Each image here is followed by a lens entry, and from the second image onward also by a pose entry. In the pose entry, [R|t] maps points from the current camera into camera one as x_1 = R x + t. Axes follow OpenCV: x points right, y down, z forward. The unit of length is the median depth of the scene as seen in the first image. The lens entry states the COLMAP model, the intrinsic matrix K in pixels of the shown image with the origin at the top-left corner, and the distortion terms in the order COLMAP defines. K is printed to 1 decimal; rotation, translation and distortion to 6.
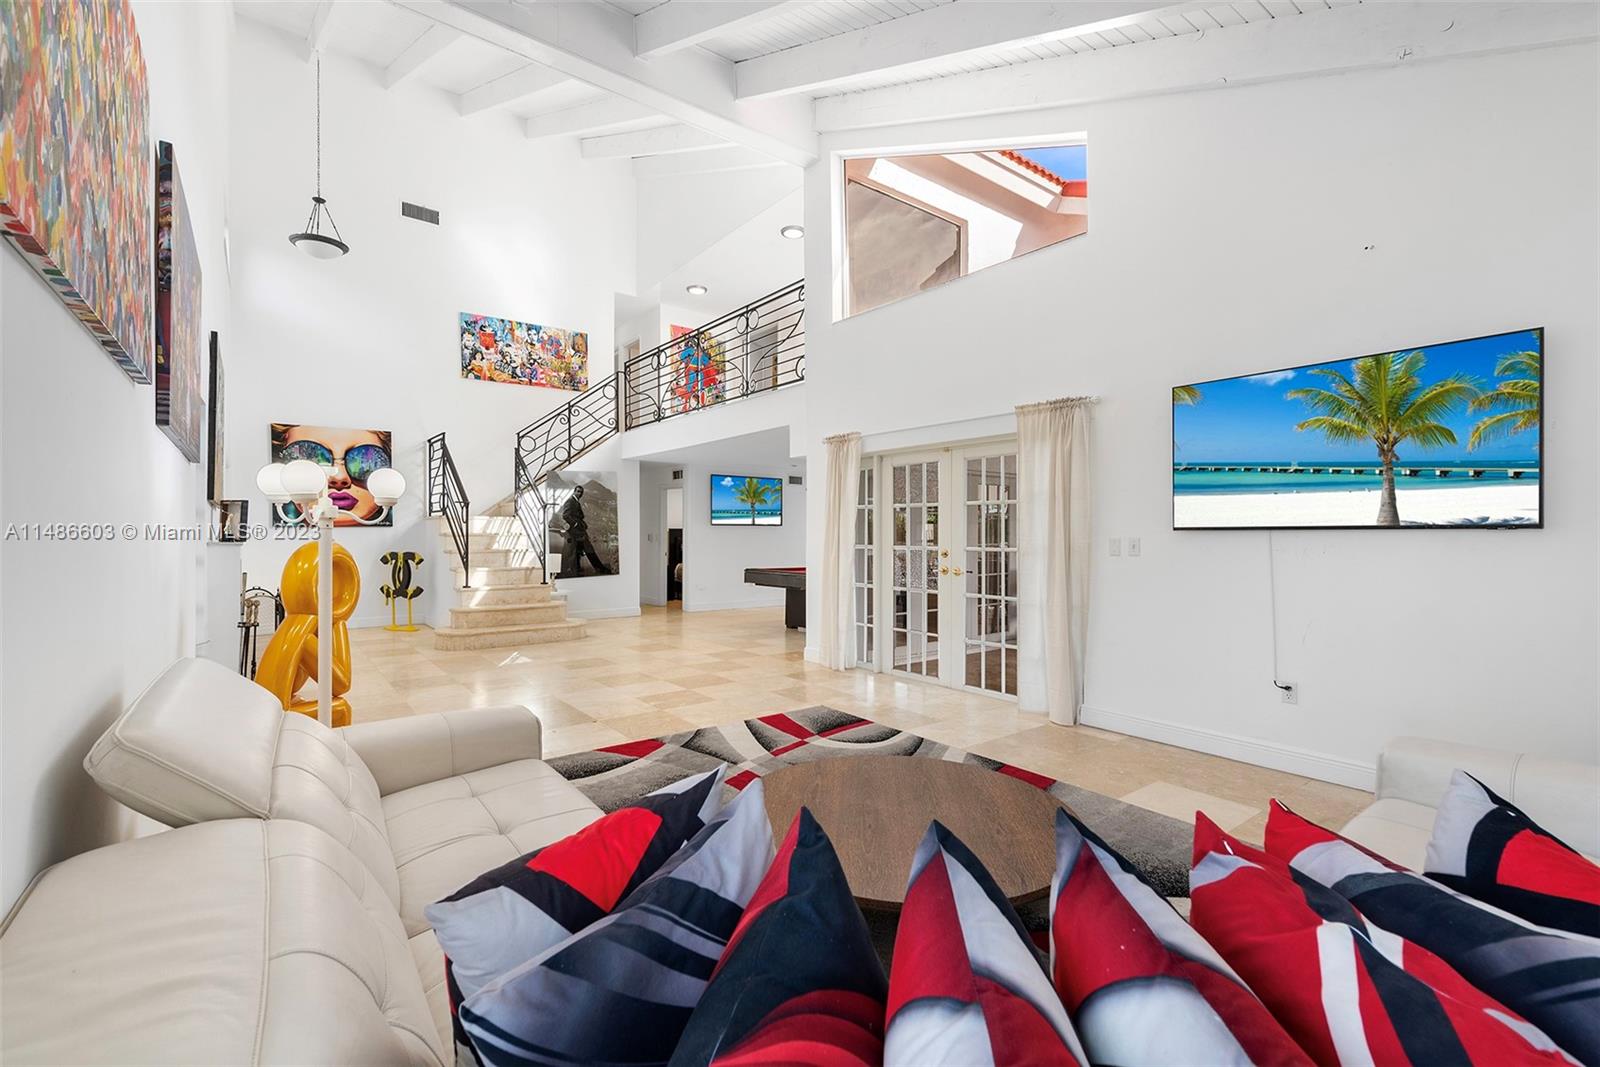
lens RADIAL K [[691.5, 0, 798.0], [0, 691.5, 535.6], [0, 0, 1]] dist [0.000562, 0.000001]
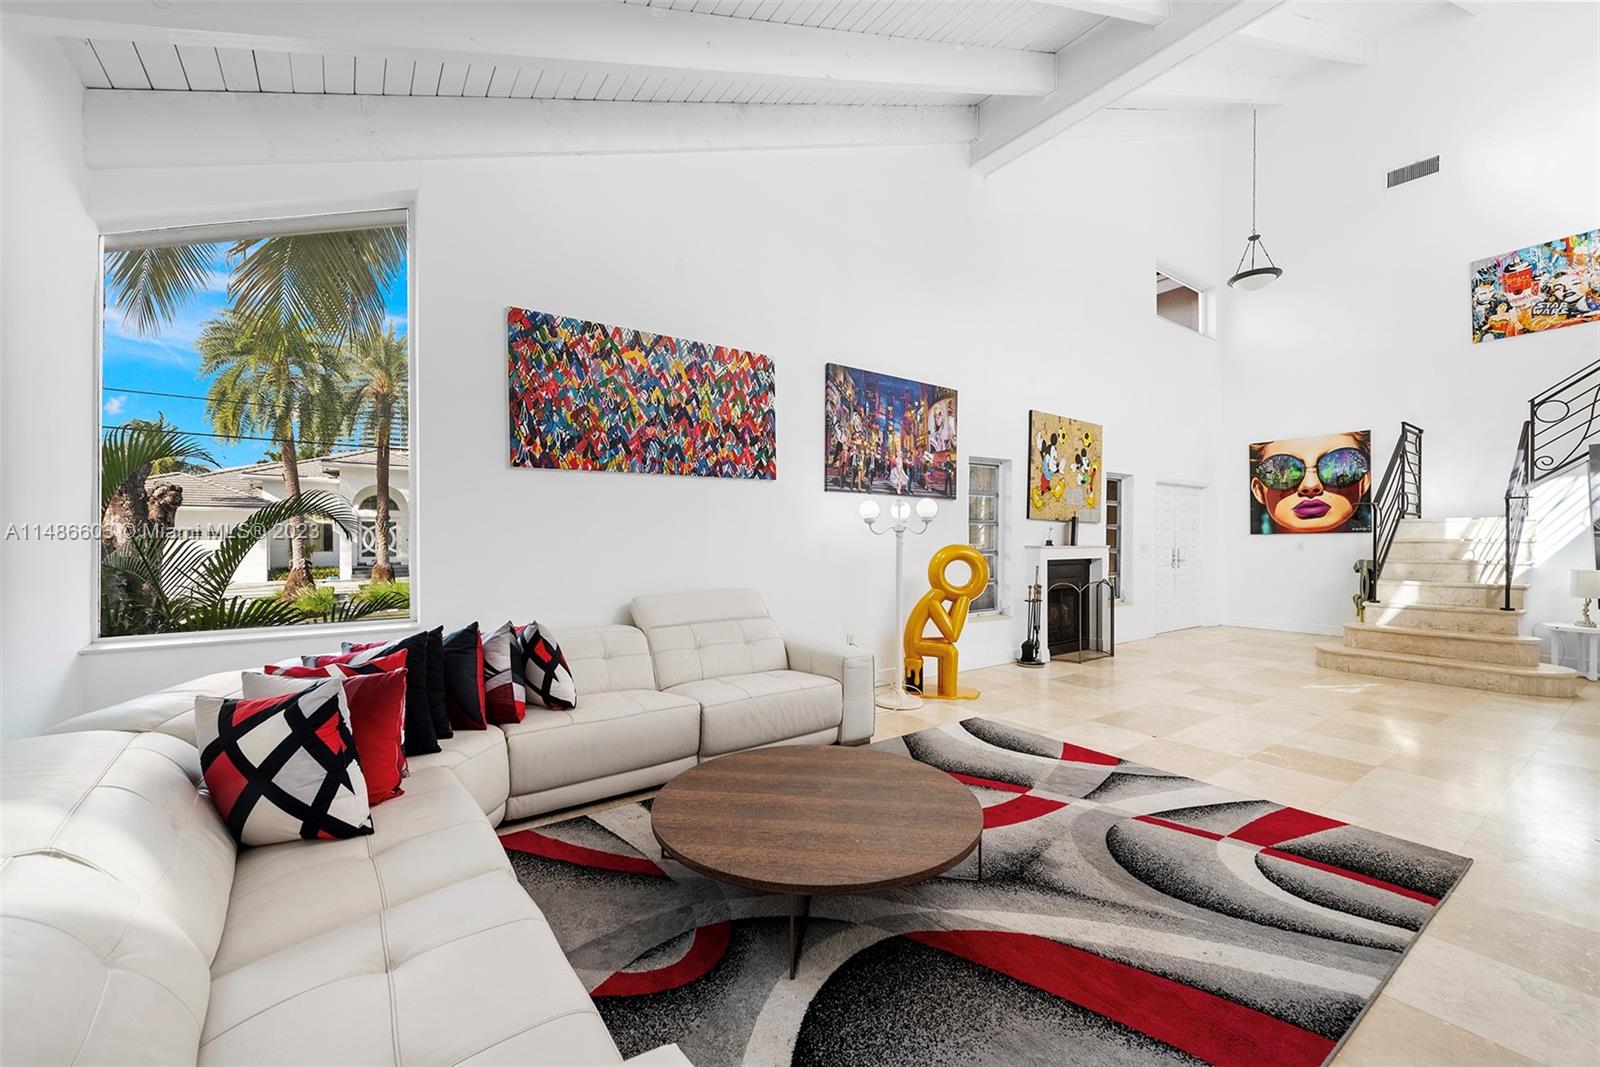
lens RADIAL K [[628.9, 0, 788.5], [0, 628.9, 535.3], [0, 0, 1]] dist [0.010625, -0.000876]
pose [[-0.057381, -0.008009, -0.998320, 0.319880], [0.000417, 0.999968, -0.008046, -0.002344], [0.998352, -0.000878, -0.057376, 0.281370]]
